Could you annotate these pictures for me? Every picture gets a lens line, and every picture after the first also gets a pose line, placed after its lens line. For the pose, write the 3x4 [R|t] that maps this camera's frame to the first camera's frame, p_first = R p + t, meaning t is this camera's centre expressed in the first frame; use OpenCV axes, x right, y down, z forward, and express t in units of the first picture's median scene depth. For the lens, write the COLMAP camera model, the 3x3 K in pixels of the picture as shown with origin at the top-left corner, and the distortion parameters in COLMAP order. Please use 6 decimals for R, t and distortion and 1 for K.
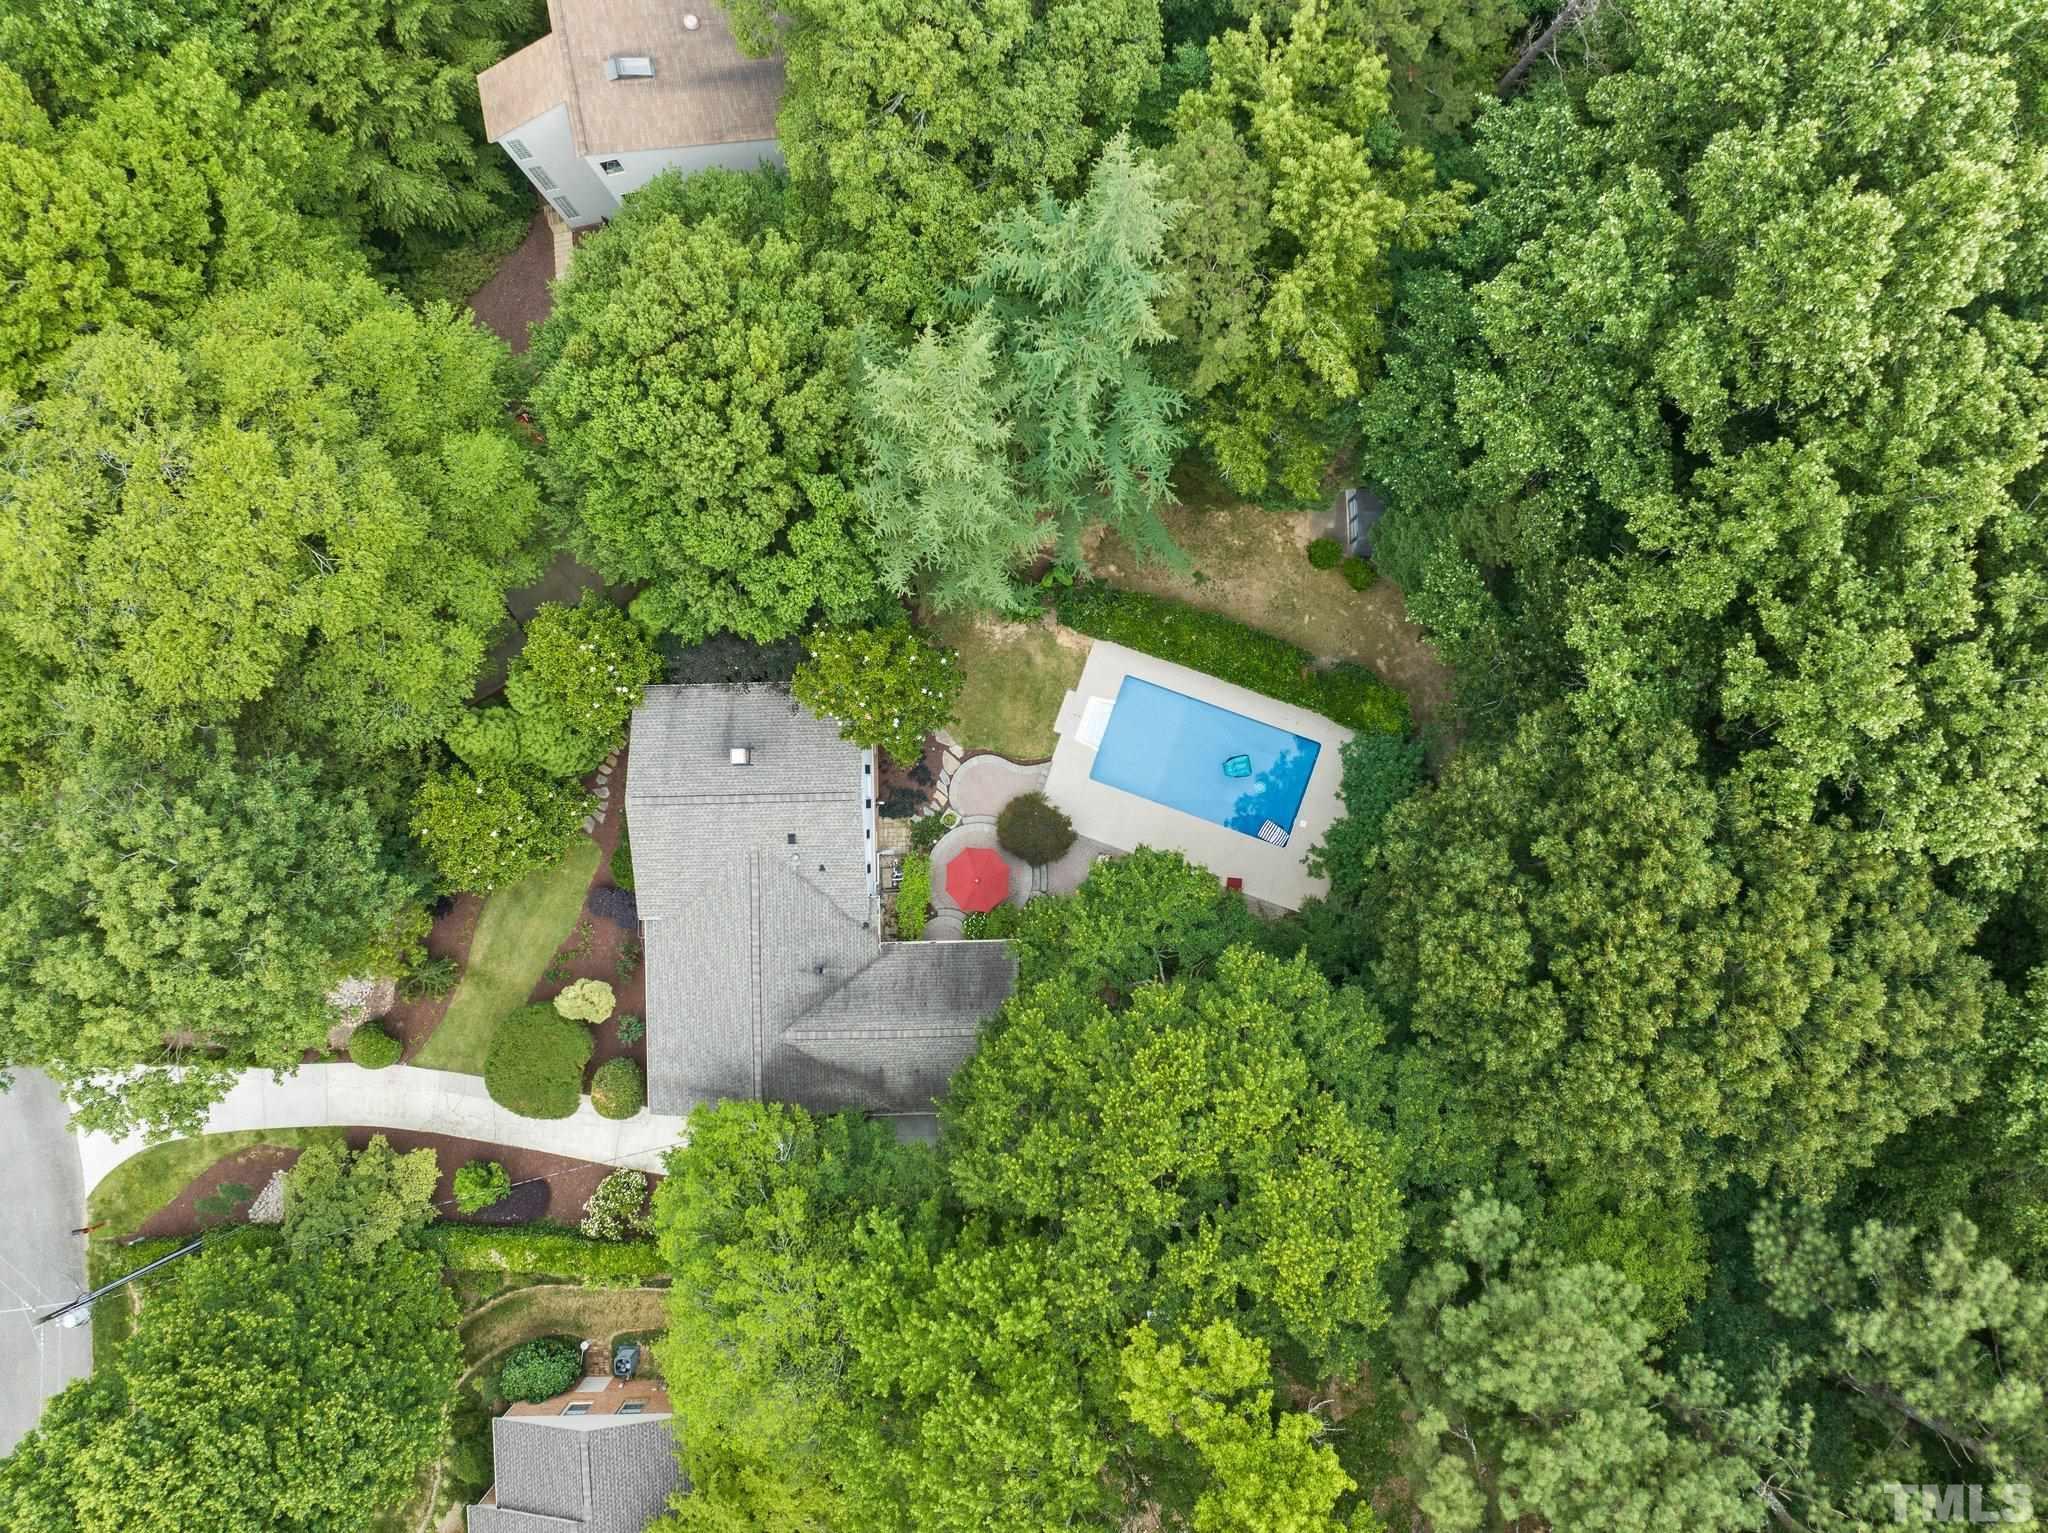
lens RADIAL K [[1440.5, 0, 1039.2], [0, 1440.5, 770.4], [0, 0, 1]] dist [-0.034174, 0.002314]
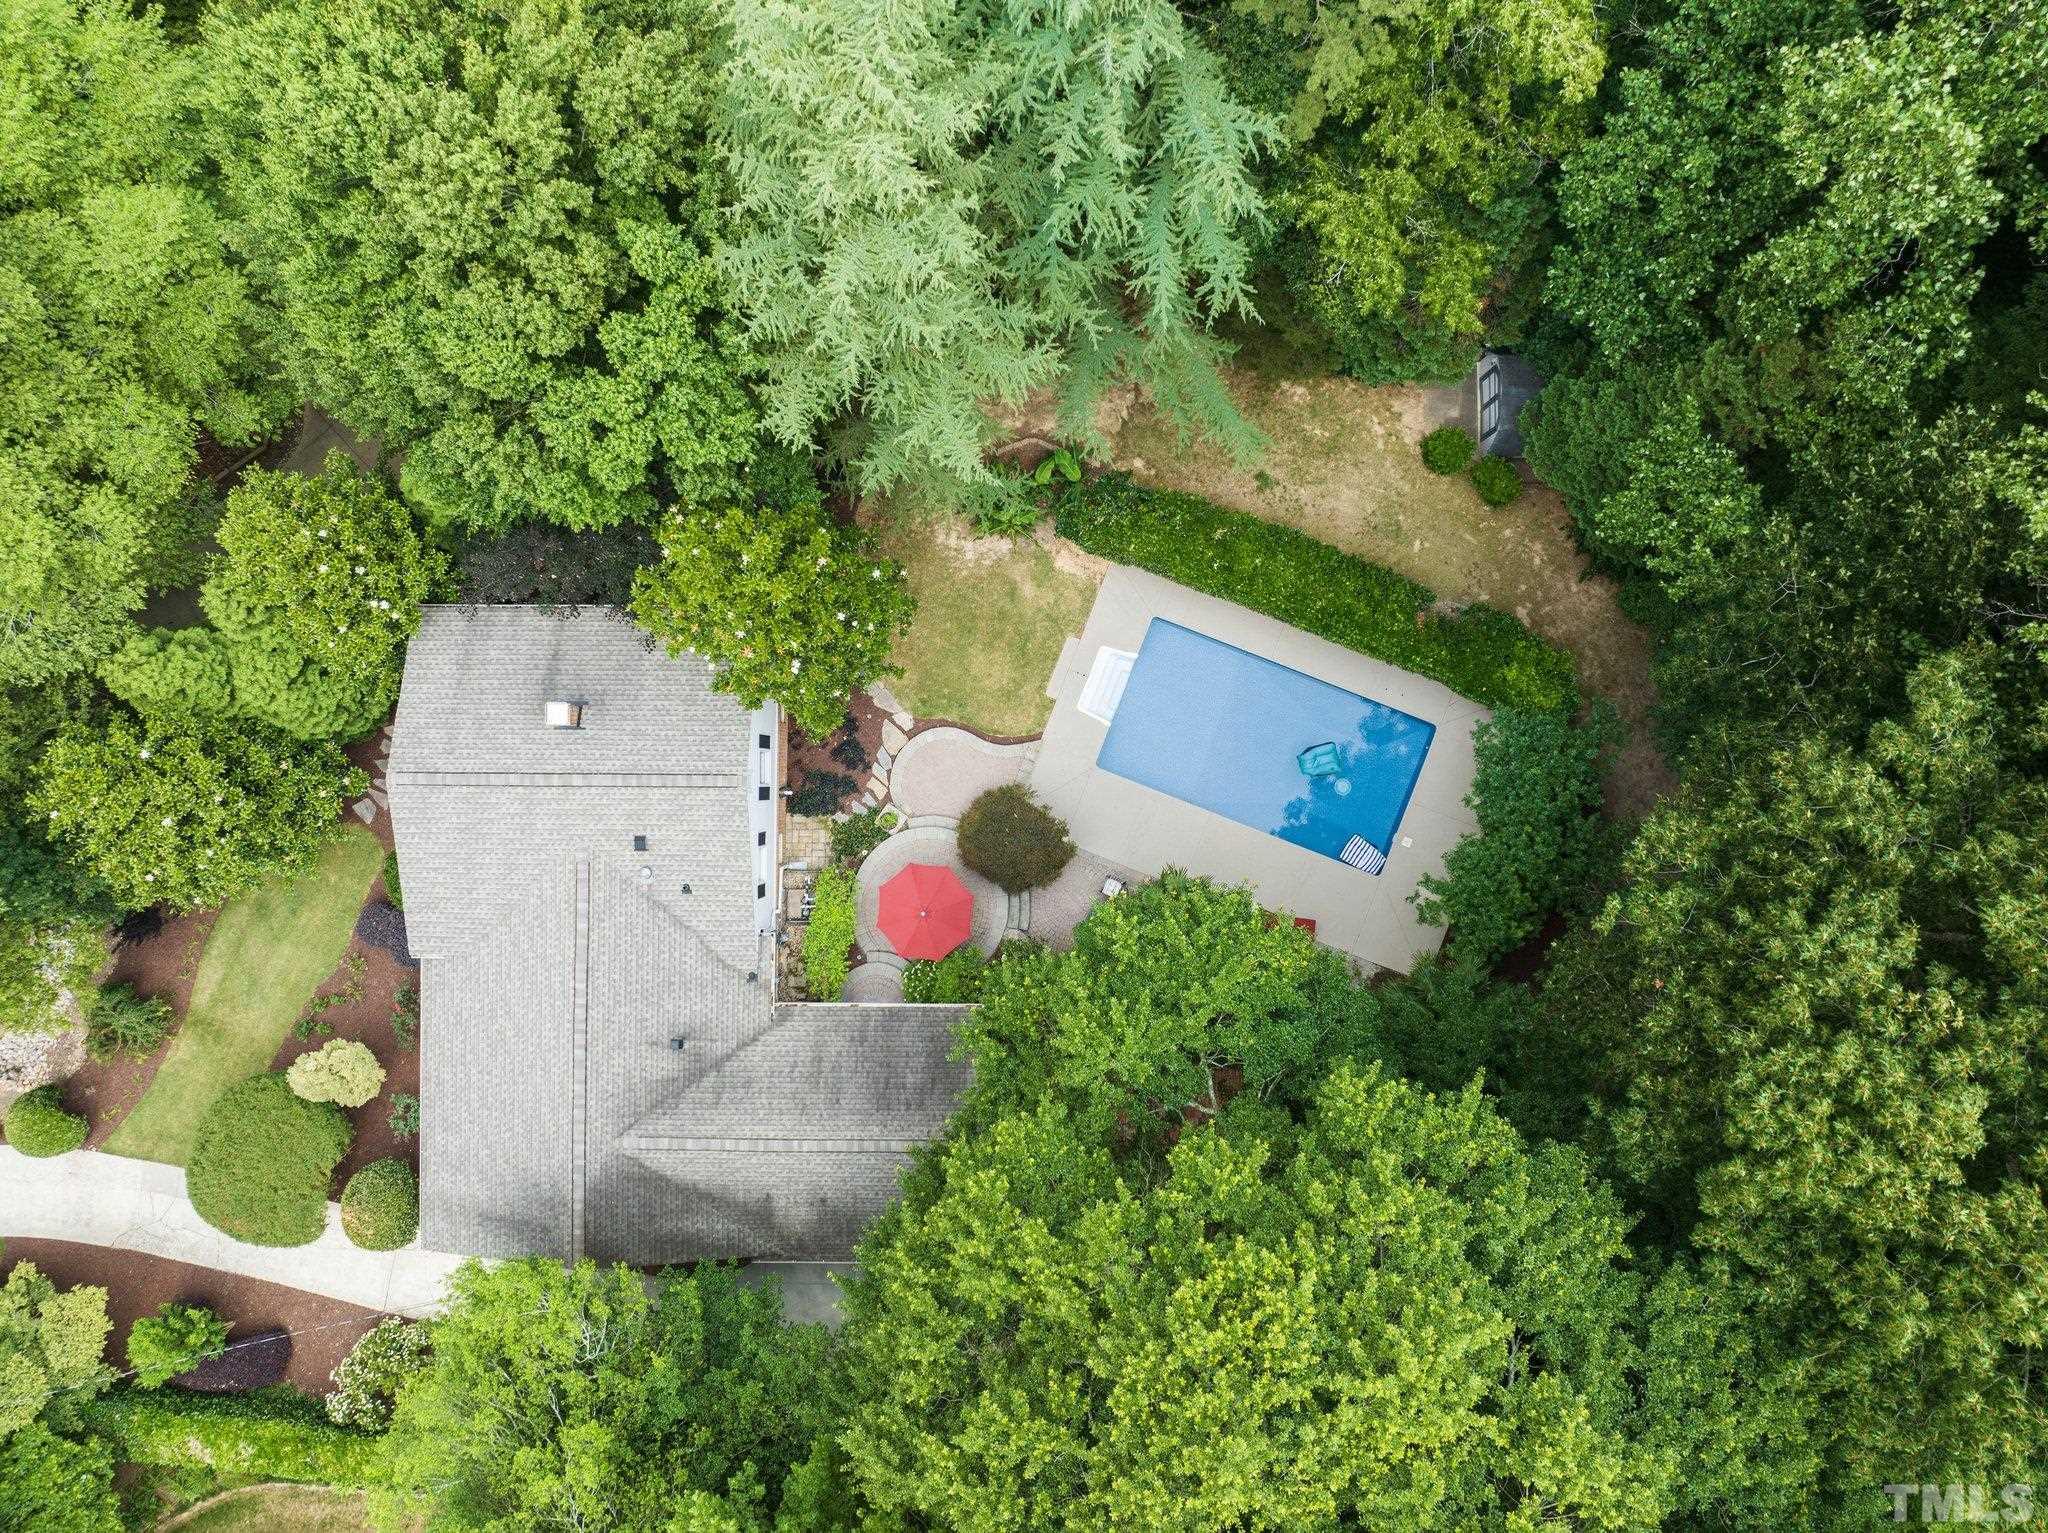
lens RADIAL K [[1440.5, 0, 1039.2], [0, 1440.5, 770.4], [0, 0, 1]] dist [-0.034174, 0.002314]
pose [[0.999526, 0.030616, 0.003117, 0.006335], [-0.030622, 0.999529, 0.002103, 0.007440], [-0.003052, -0.002197, 0.999993, 0.345529]]
